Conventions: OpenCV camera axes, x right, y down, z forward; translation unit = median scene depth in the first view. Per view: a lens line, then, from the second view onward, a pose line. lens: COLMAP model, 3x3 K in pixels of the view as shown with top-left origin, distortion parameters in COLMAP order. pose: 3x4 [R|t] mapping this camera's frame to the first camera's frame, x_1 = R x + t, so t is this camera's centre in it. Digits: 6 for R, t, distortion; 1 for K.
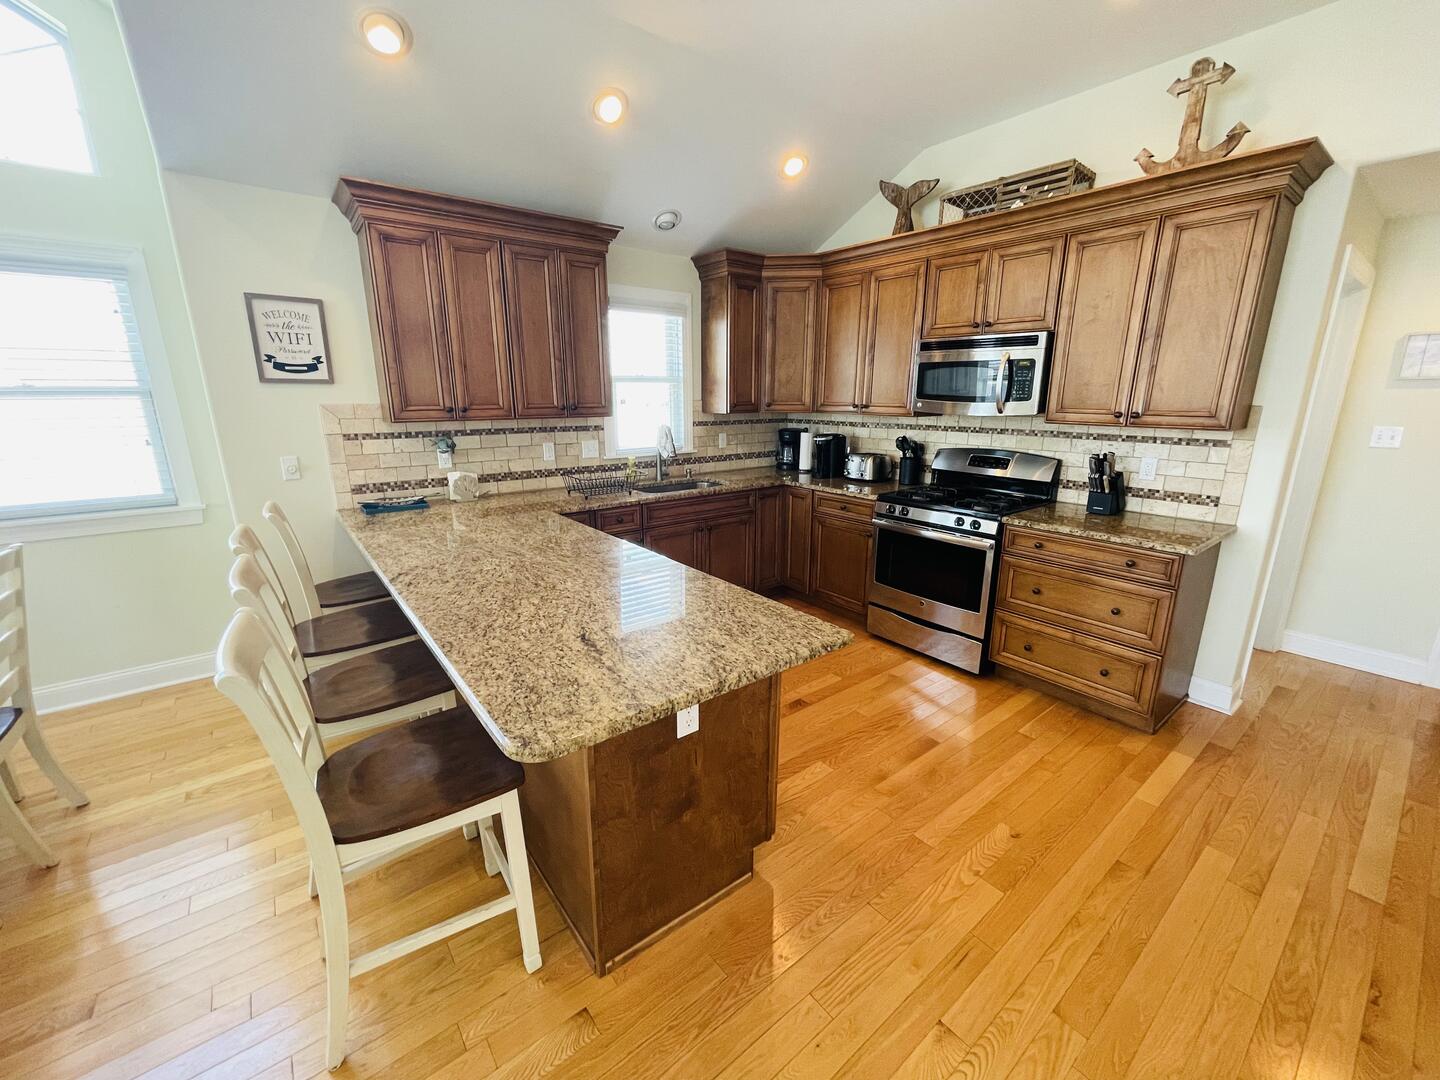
lens RADIAL K [[581.1, 0, 722.1], [0, 581.1, 538.4], [0, 0, 1]] dist [0.001523, -0.000249]
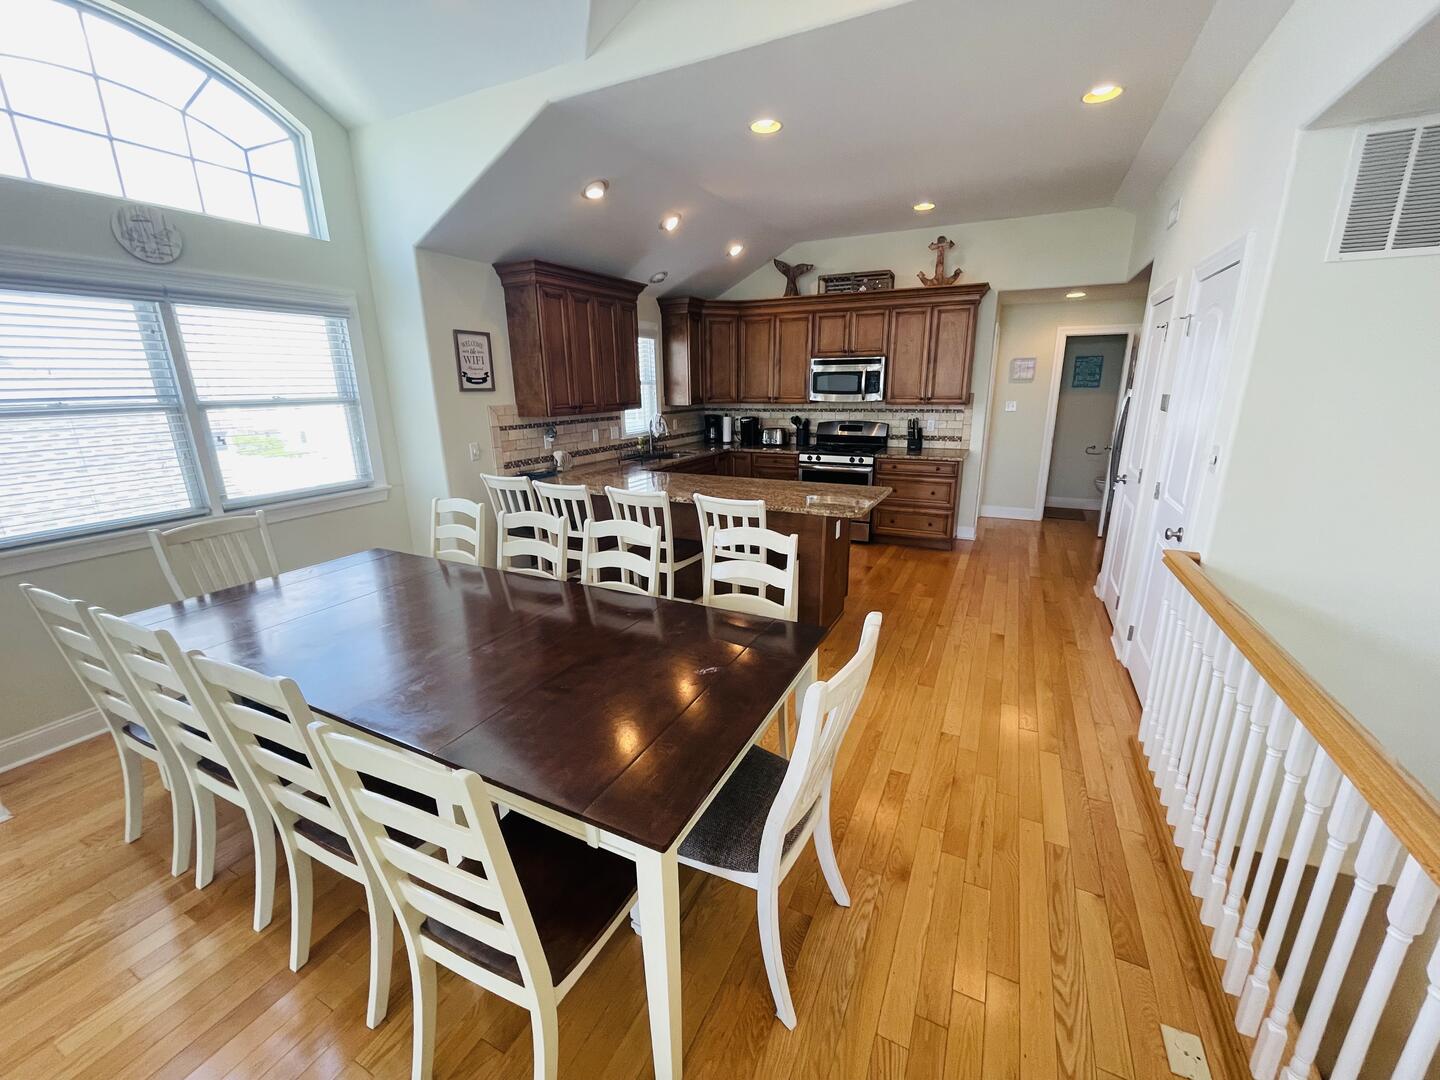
lens RADIAL K [[581.1, 0, 722.7], [0, 581.1, 540.8], [0, 0, 1]] dist [0.001523, -0.000249]
pose [[0.902027, -0.126178, 0.412827, -0.750084], [0.119776, 0.991935, 0.041468, 0.099994], [-0.414730, 0.012041, 0.909865, -0.494517]]
